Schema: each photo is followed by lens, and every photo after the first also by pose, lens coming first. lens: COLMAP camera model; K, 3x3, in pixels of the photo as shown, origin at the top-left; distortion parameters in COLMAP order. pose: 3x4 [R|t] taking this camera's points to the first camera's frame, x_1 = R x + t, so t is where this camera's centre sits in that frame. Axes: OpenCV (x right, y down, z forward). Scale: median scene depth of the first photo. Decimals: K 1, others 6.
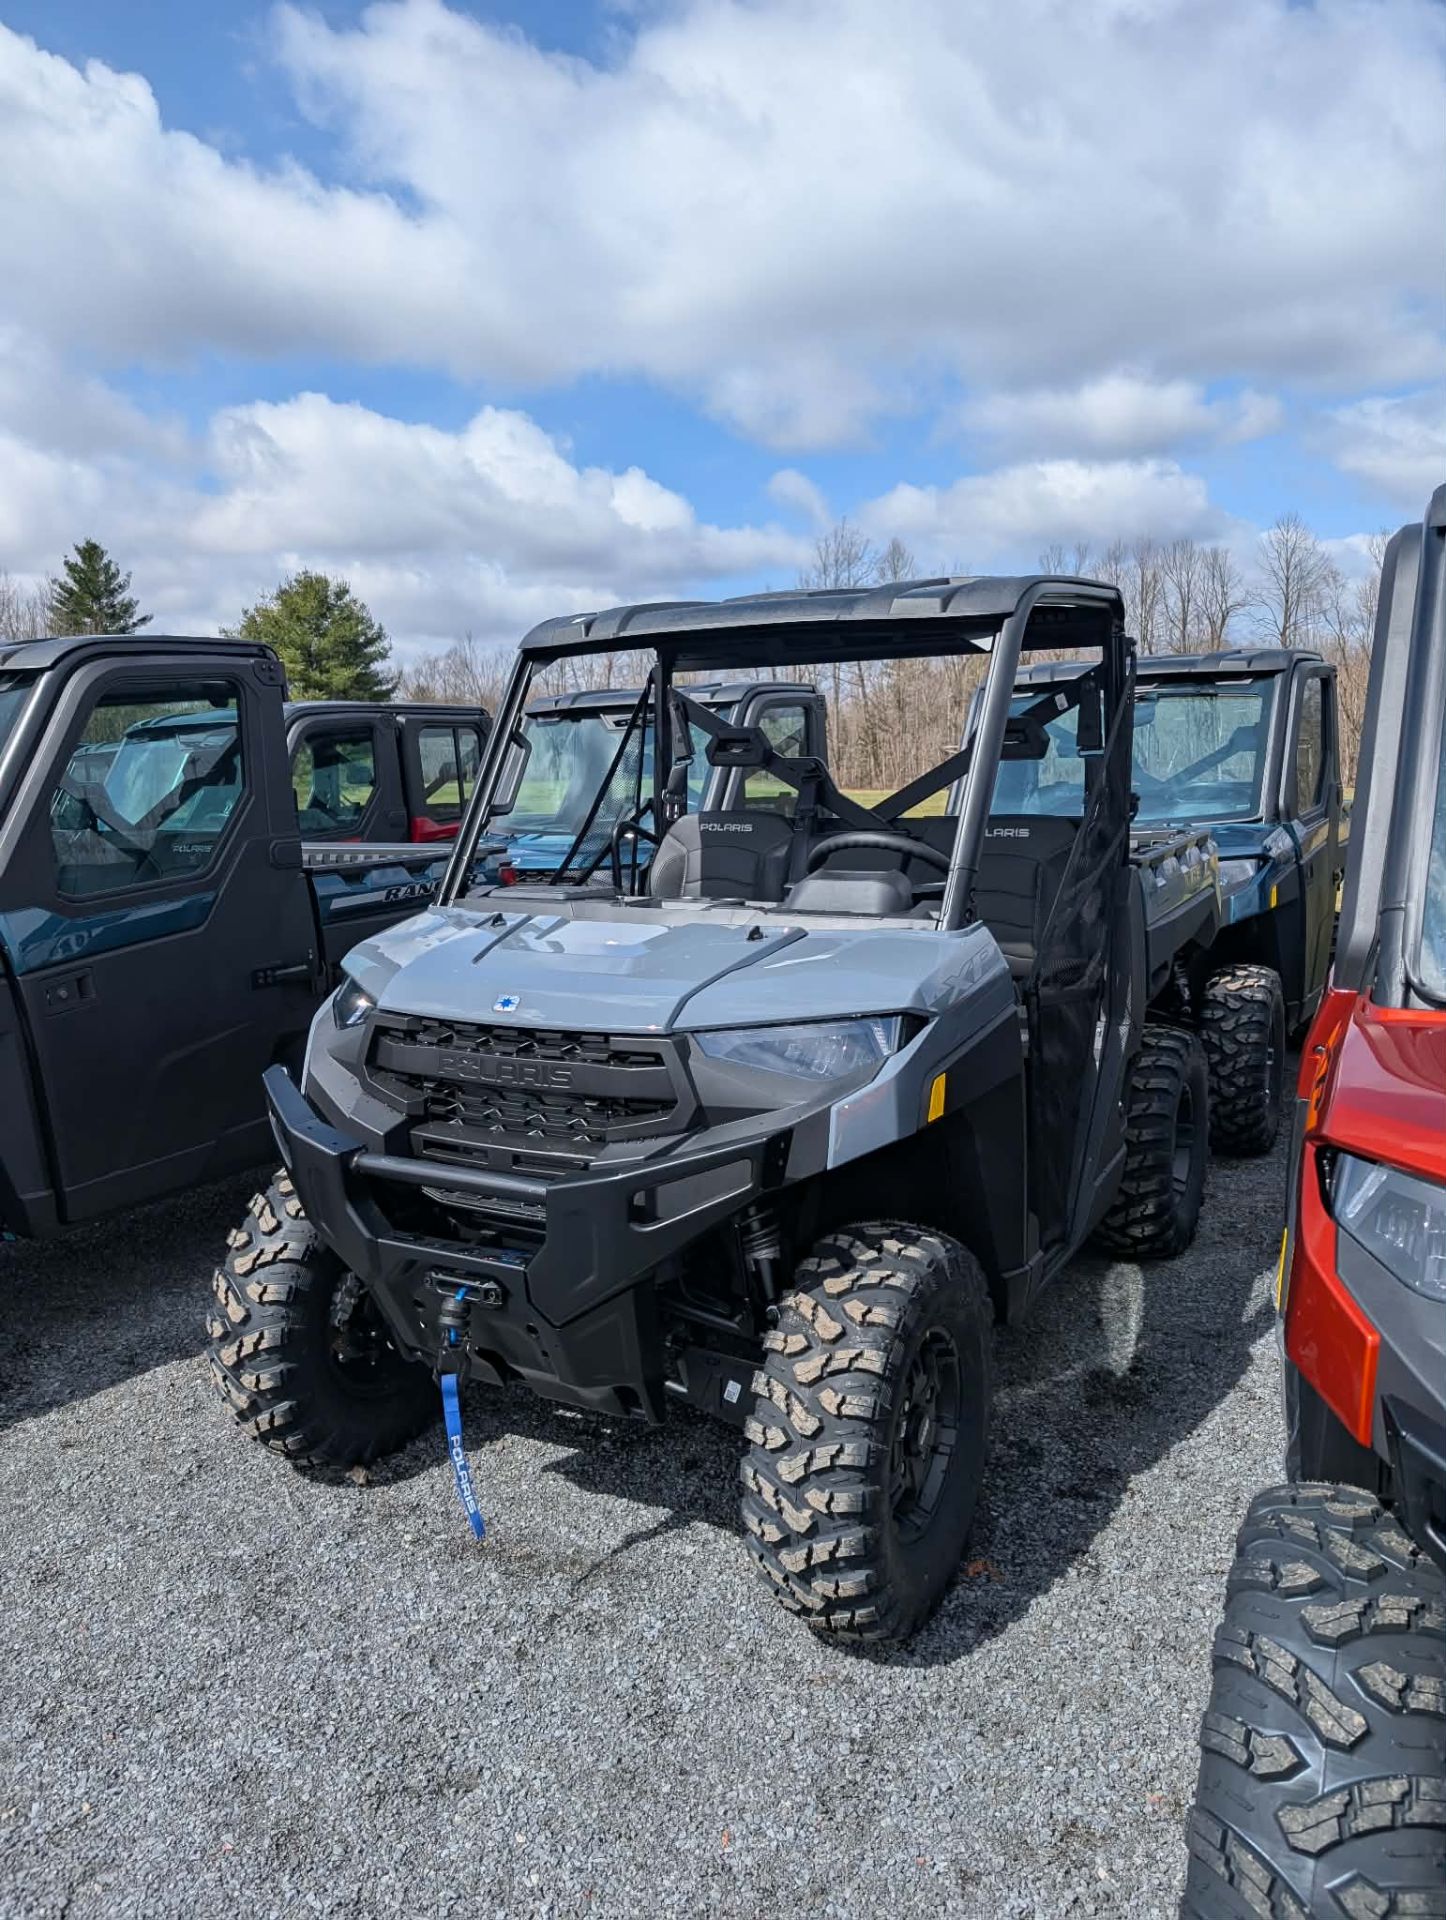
lens RADIAL K [[1360.5, 0, 723.0], [0, 1360.5, 960.0], [0, 0, 1]] dist [0.005523, 0.000535]
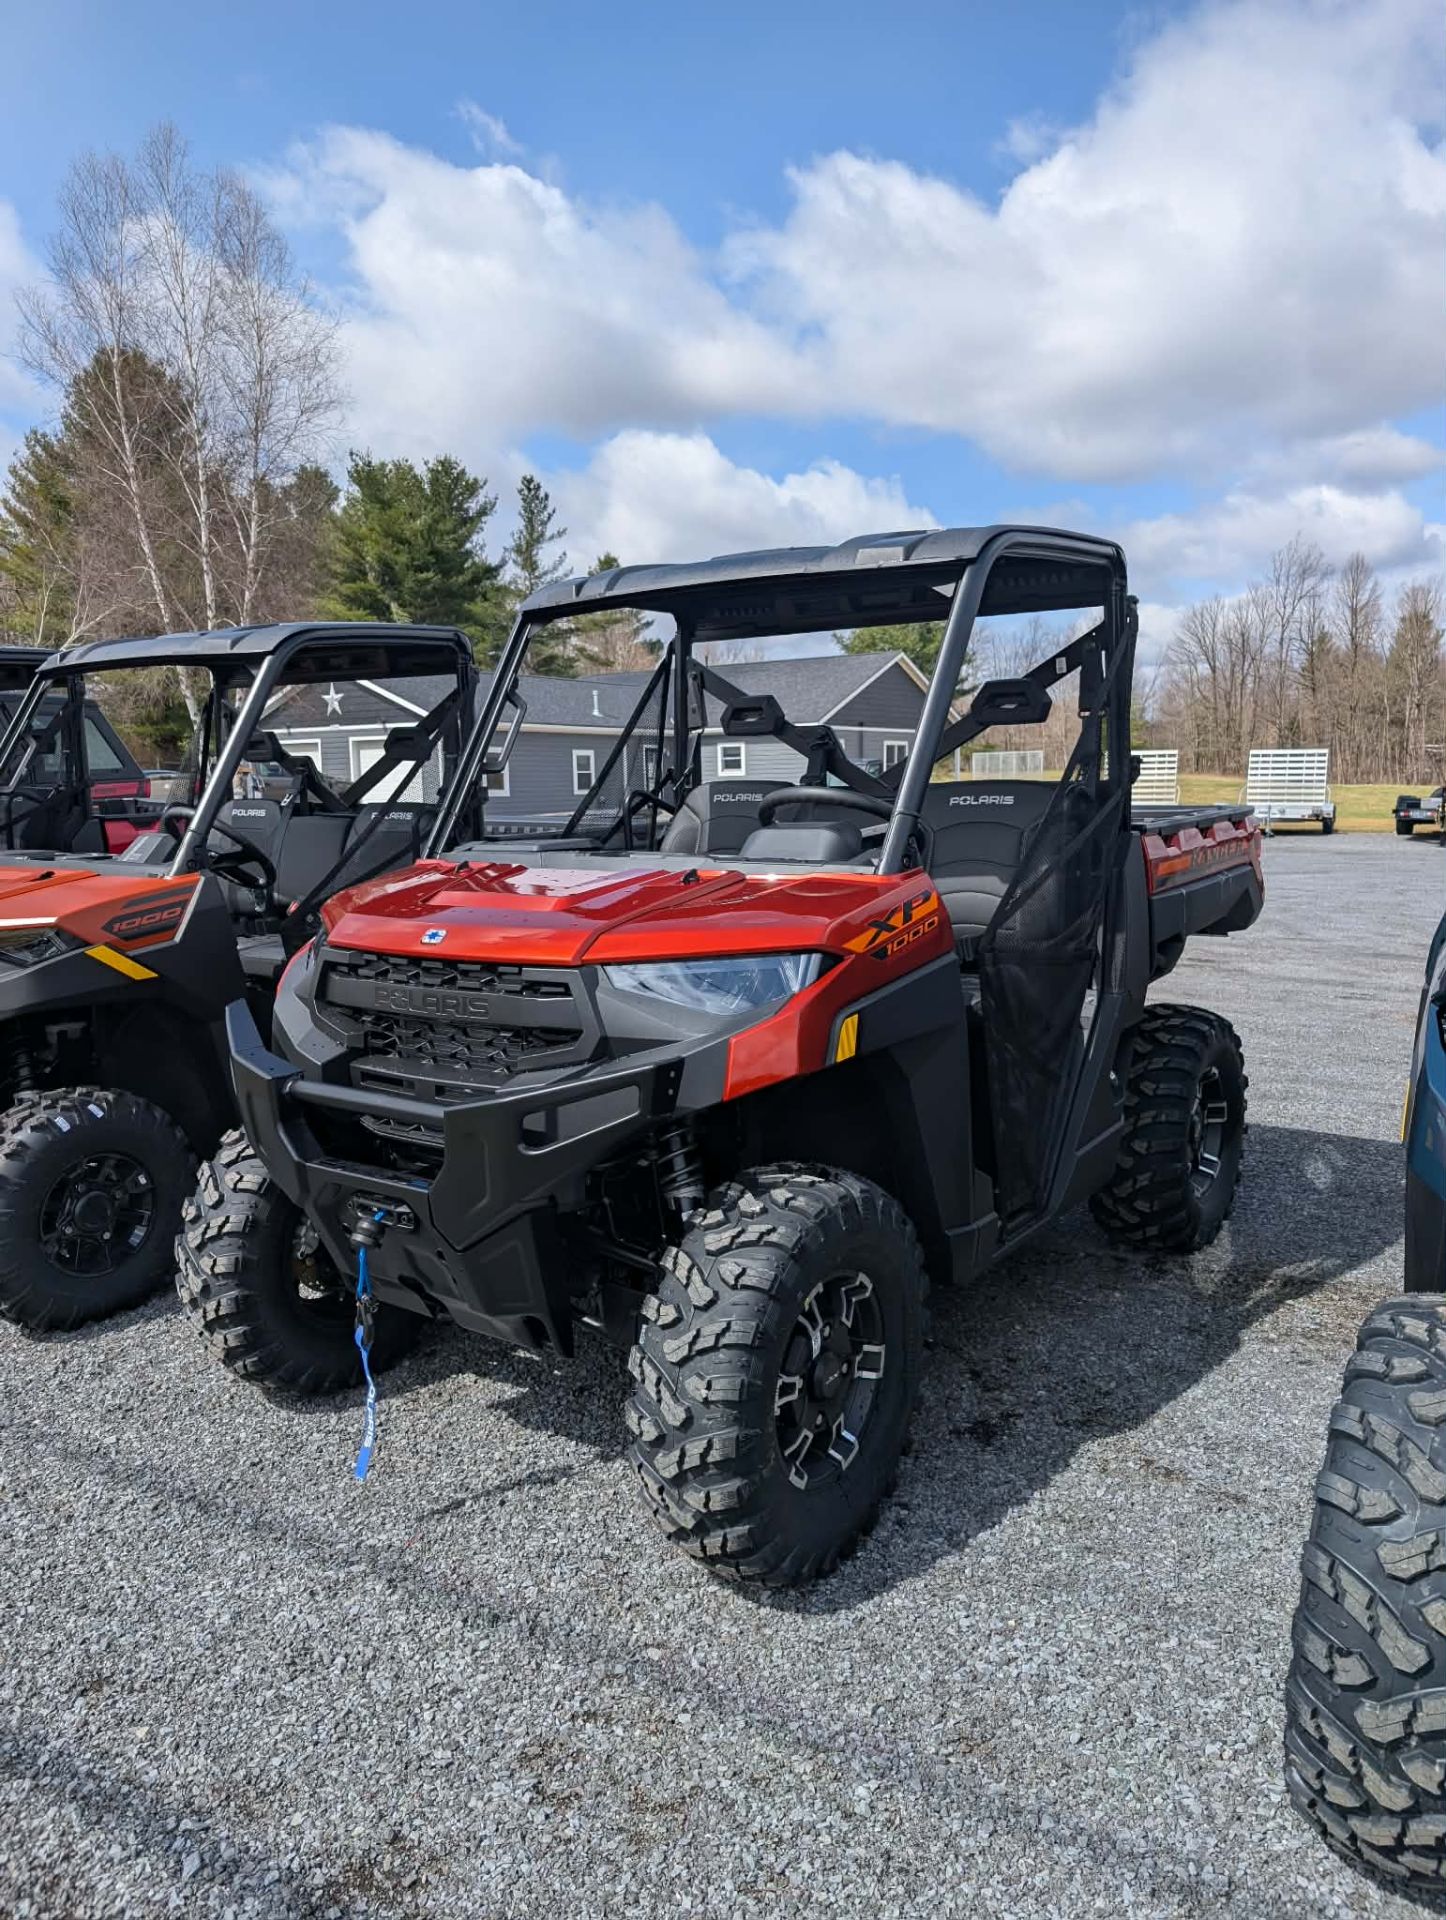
lens RADIAL K [[1360.5, 0, 723.0], [0, 1360.5, 960.0], [0, 0, 1]] dist [0.005523, 0.000535]
pose [[0.994453, 0.020381, -0.103192, 0.155059], [-0.021441, 0.999728, -0.009165, 0.052021], [0.102977, 0.011327, 0.994619, 0.007825]]
